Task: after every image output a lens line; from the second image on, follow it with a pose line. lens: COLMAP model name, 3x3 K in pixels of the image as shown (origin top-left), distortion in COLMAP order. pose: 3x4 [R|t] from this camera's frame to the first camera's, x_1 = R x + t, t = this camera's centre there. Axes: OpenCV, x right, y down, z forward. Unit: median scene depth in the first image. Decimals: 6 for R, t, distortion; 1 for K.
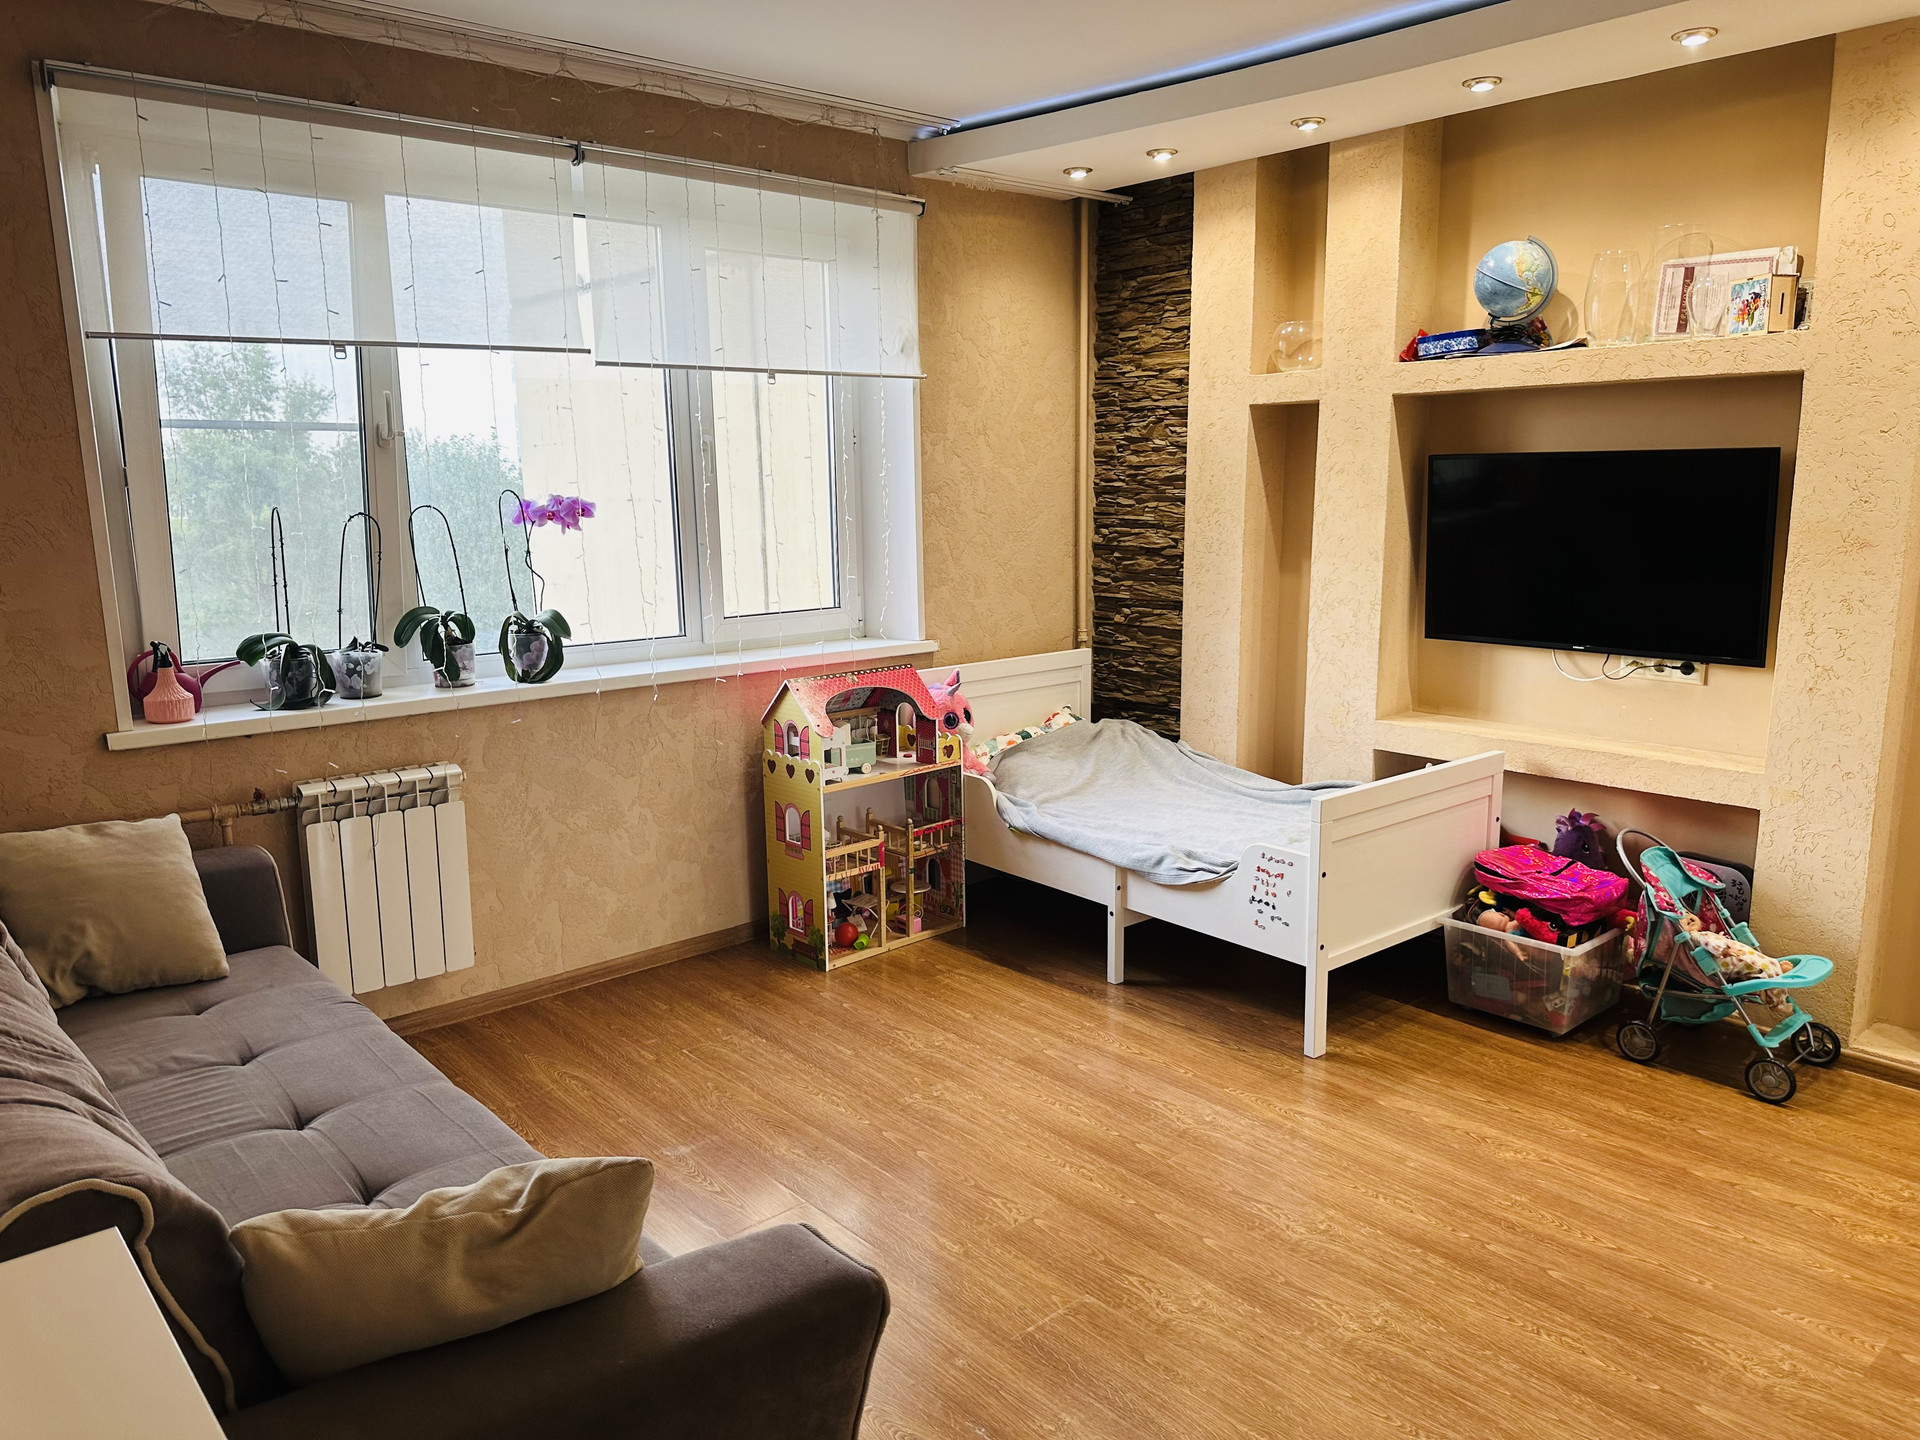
lens RADIAL K [[1353.6, 0, 954.4], [0, 1353.6, 741.1], [0, 0, 1]] dist [0.055156, -0.062734]
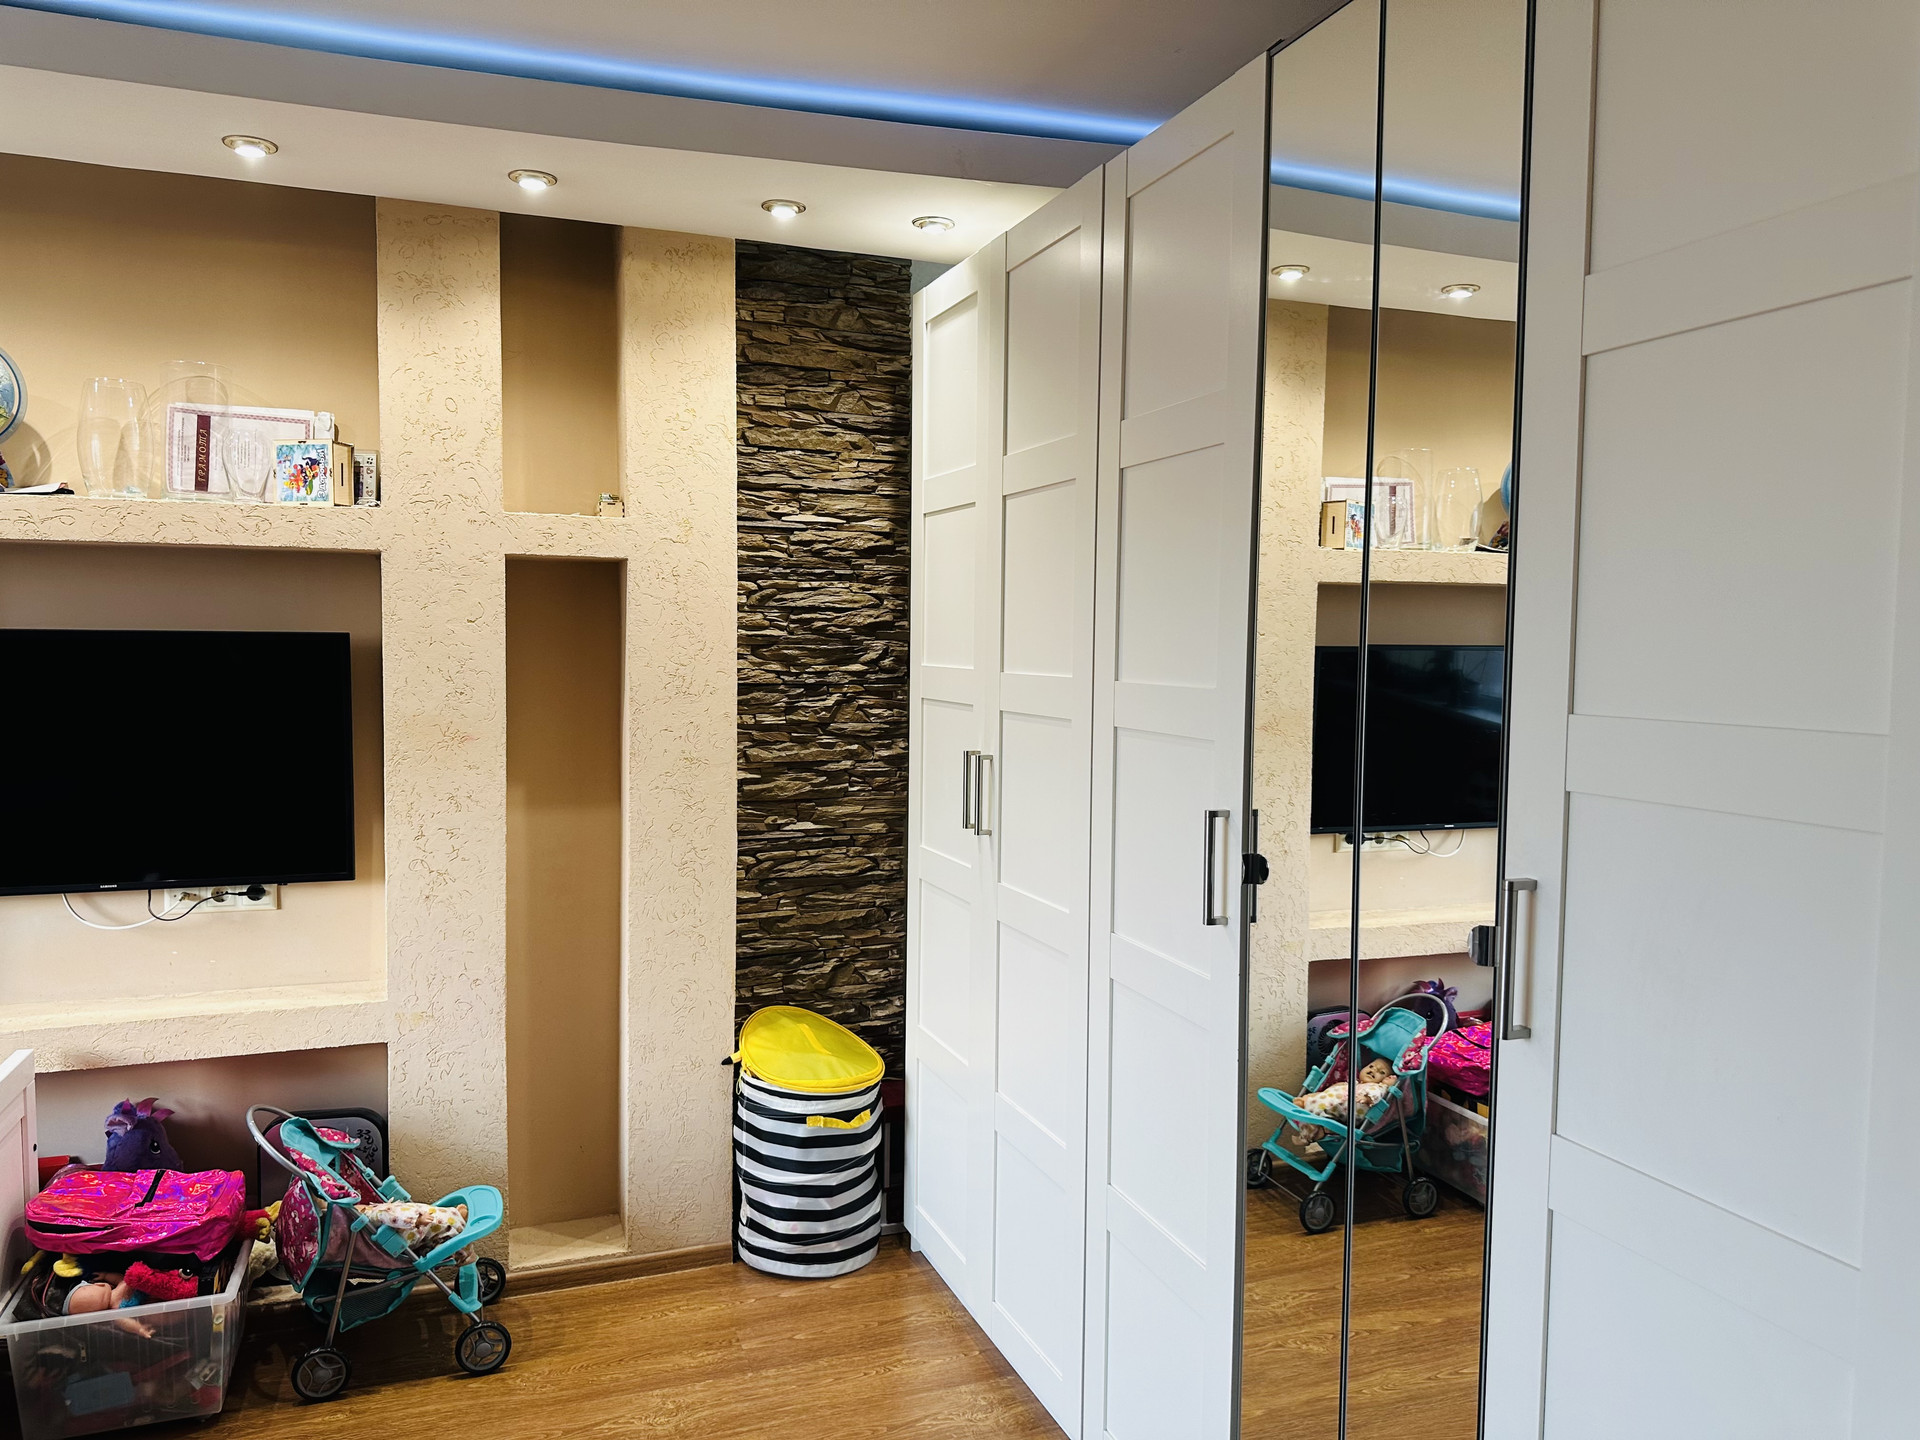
lens RADIAL K [[1353.6, 0, 973.0], [0, 1353.6, 732.9], [0, 0, 1]] dist [0.055156, -0.062734]
pose [[0.339708, -0.043639, 0.939518, -0.085846], [0.164314, 0.986314, -0.013600, -0.064634], [-0.926066, 0.158996, 0.342229, 0.297121]]
